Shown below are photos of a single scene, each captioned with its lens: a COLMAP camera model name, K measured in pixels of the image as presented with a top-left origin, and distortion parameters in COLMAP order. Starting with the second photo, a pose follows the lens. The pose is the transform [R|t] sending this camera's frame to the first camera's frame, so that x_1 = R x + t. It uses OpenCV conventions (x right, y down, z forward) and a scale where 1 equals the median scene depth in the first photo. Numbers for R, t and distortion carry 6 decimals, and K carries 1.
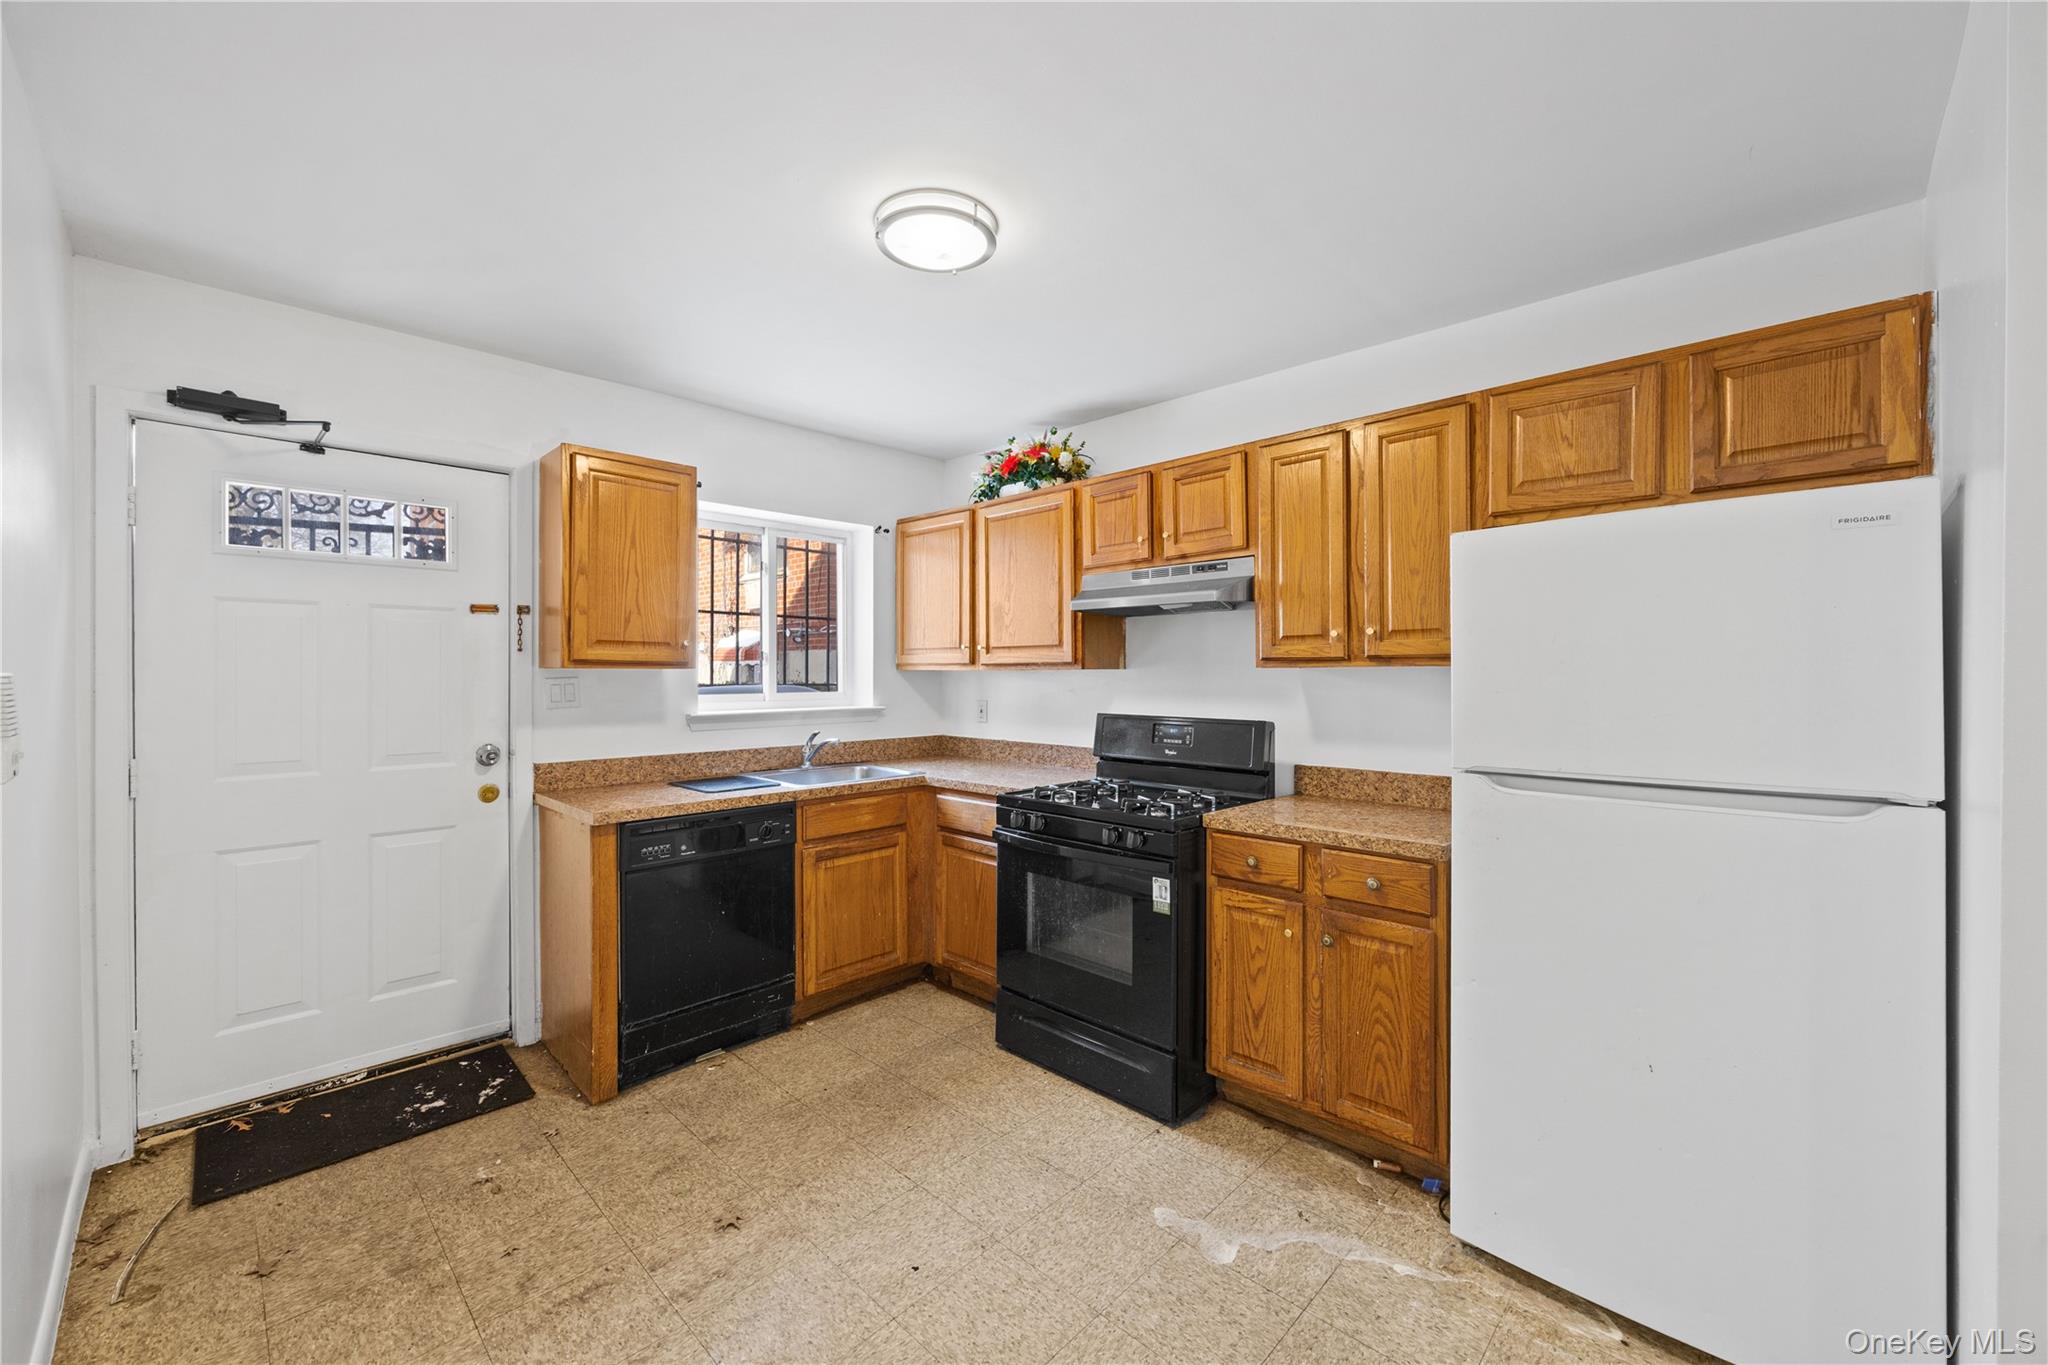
lens RADIAL K [[781.7, 0, 1016.1], [0, 781.7, 672.4], [0, 0, 1]] dist [-0.002202, 0.000151]
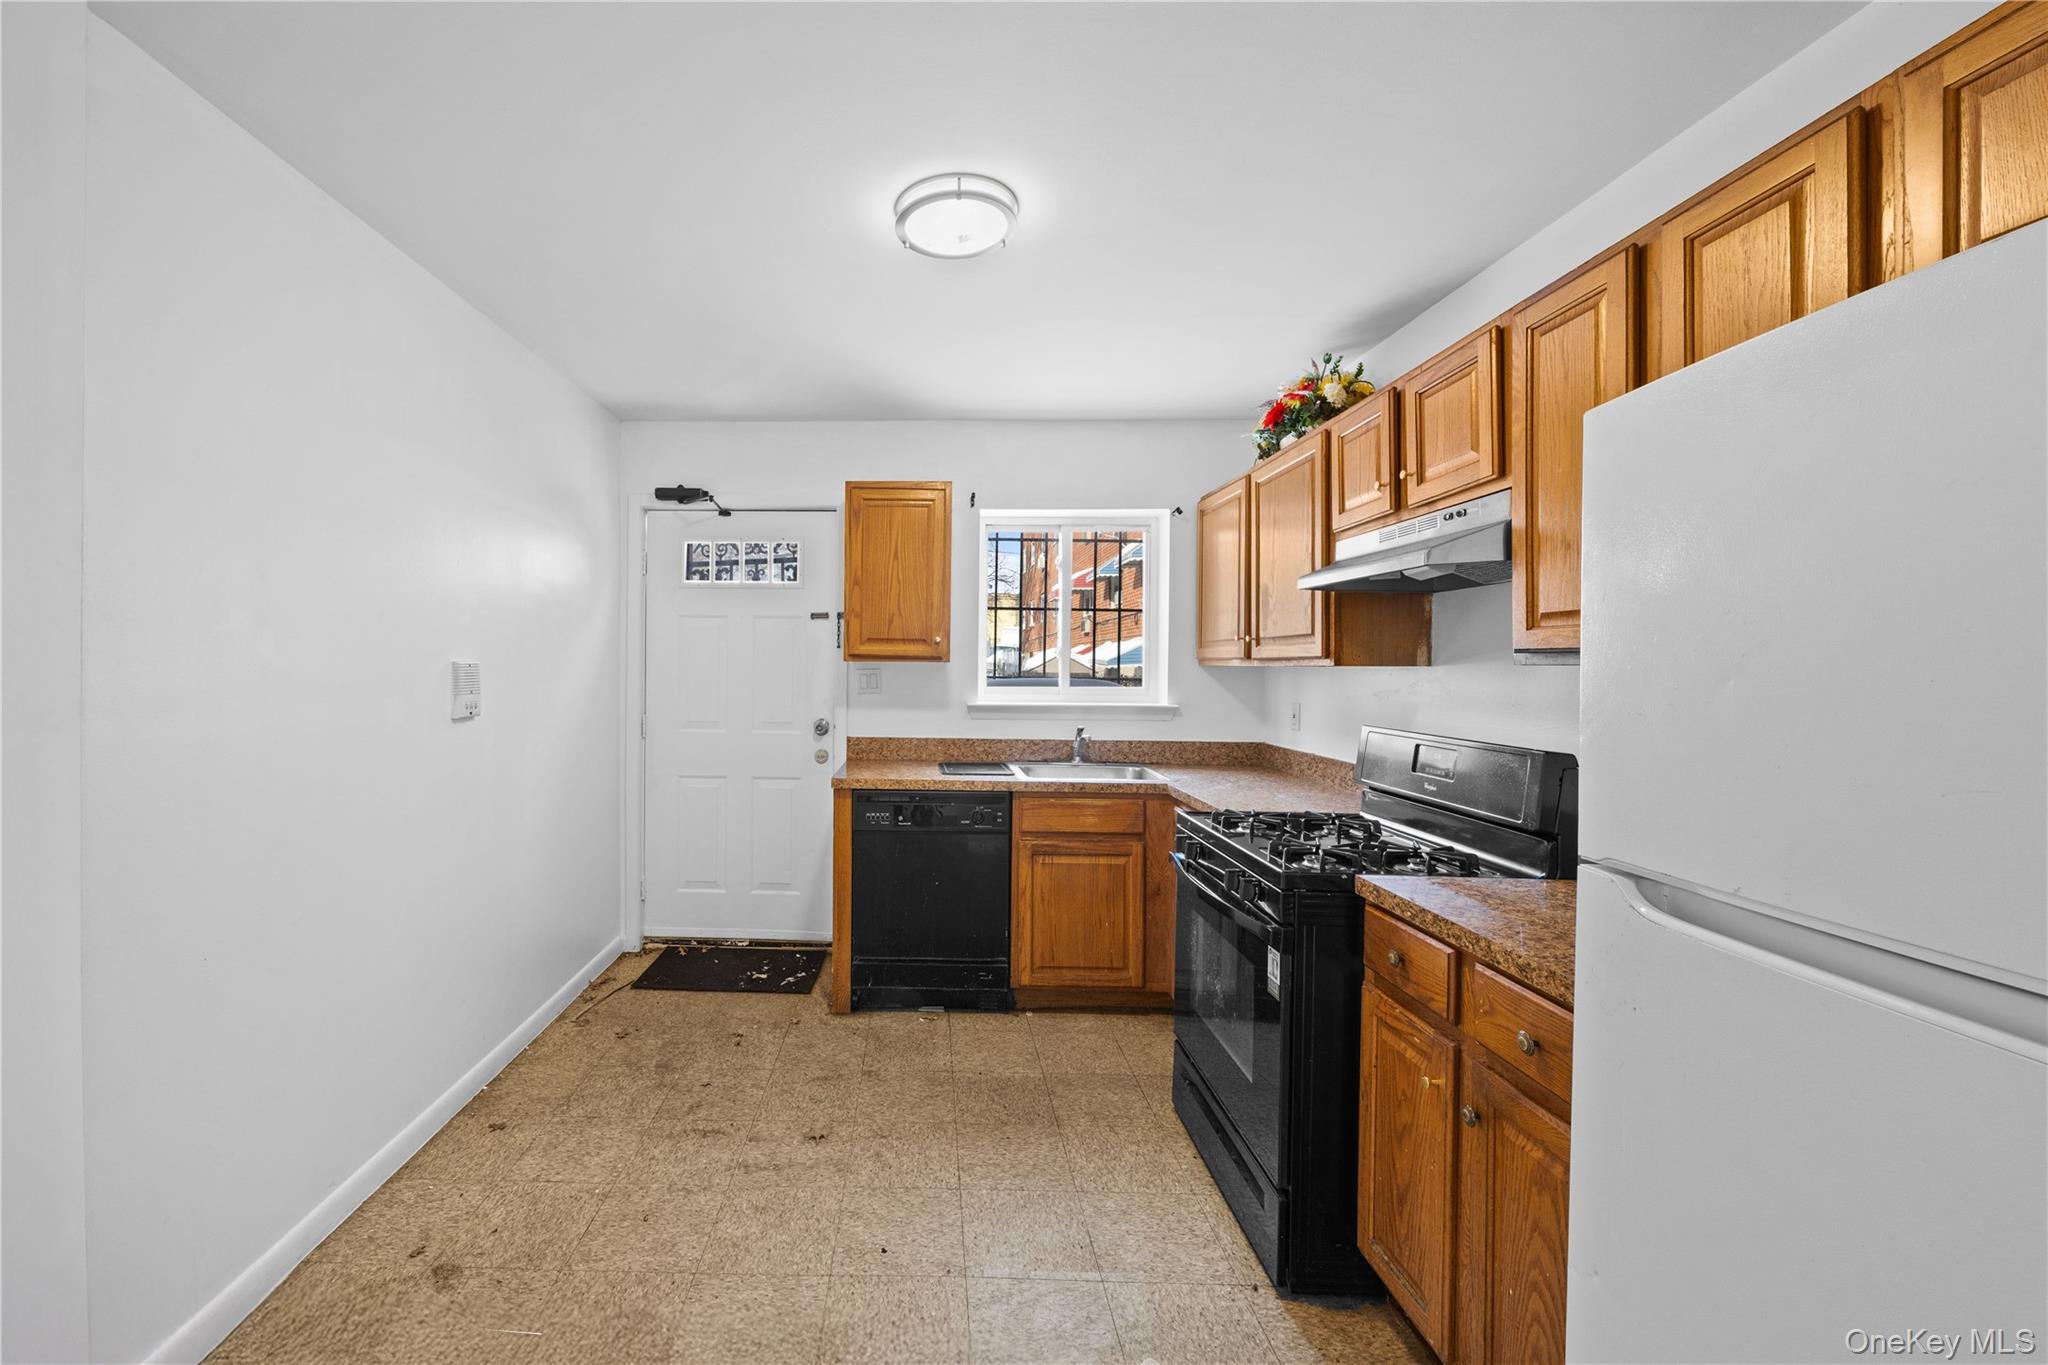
lens RADIAL K [[807.3, 0, 933.1], [0, 807.3, 661.3], [0, 0, 1]] dist [-0.002782, 0.000340]
pose [[0.686496, 0.004616, -0.727119, 0.457592], [-0.009816, 0.999948, -0.002920, -0.002645], [0.727067, 0.009142, 0.686506, 0.213961]]
